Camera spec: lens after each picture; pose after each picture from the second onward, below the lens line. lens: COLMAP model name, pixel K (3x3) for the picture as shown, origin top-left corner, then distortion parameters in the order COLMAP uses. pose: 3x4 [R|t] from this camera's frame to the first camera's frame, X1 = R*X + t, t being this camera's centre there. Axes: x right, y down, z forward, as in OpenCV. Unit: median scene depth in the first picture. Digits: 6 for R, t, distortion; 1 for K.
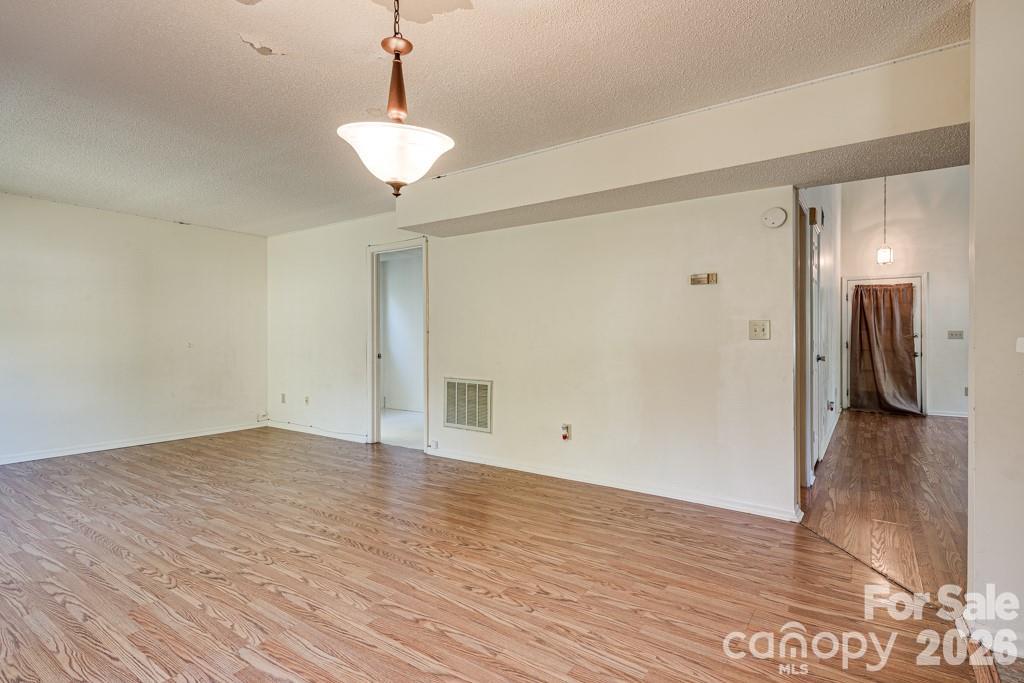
lens RADIAL K [[512.6, 0, 516.2], [0, 512.6, 340.0], [0, 0, 1]] dist [0.014372, -0.009314]
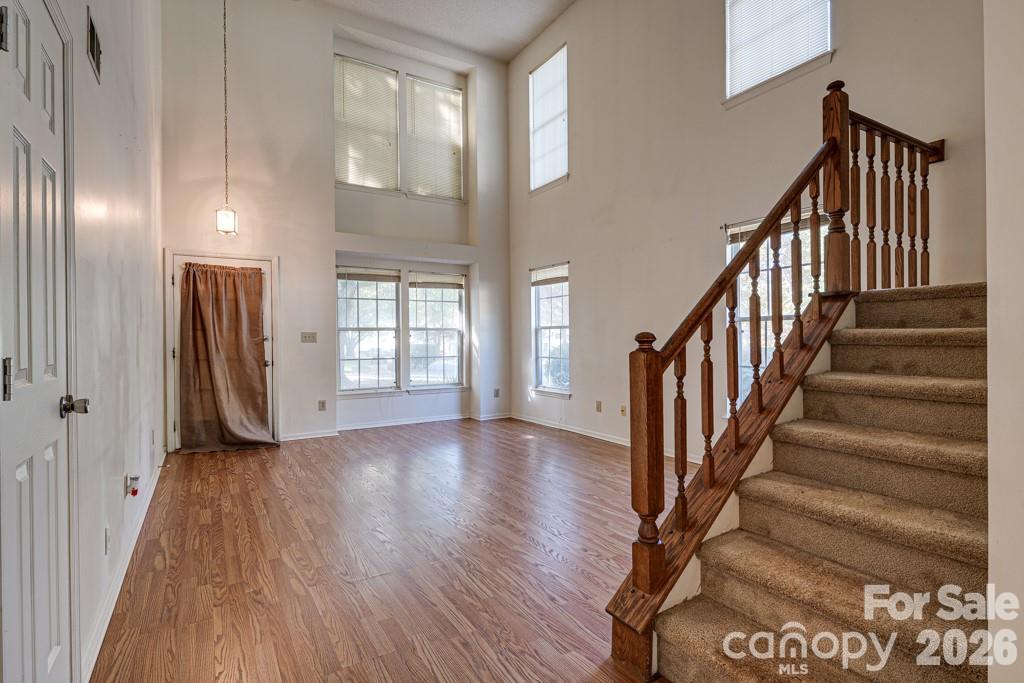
lens RADIAL K [[512.6, 0, 512.0], [0, 512.6, 335.3], [0, 0, 1]] dist [0.014372, -0.009314]
pose [[0.419950, -0.002129, 0.907545, 0.242862], [0.015756, 0.999864, -0.004946, -0.003802], [-0.907410, 0.016376, 0.419926, 0.355321]]
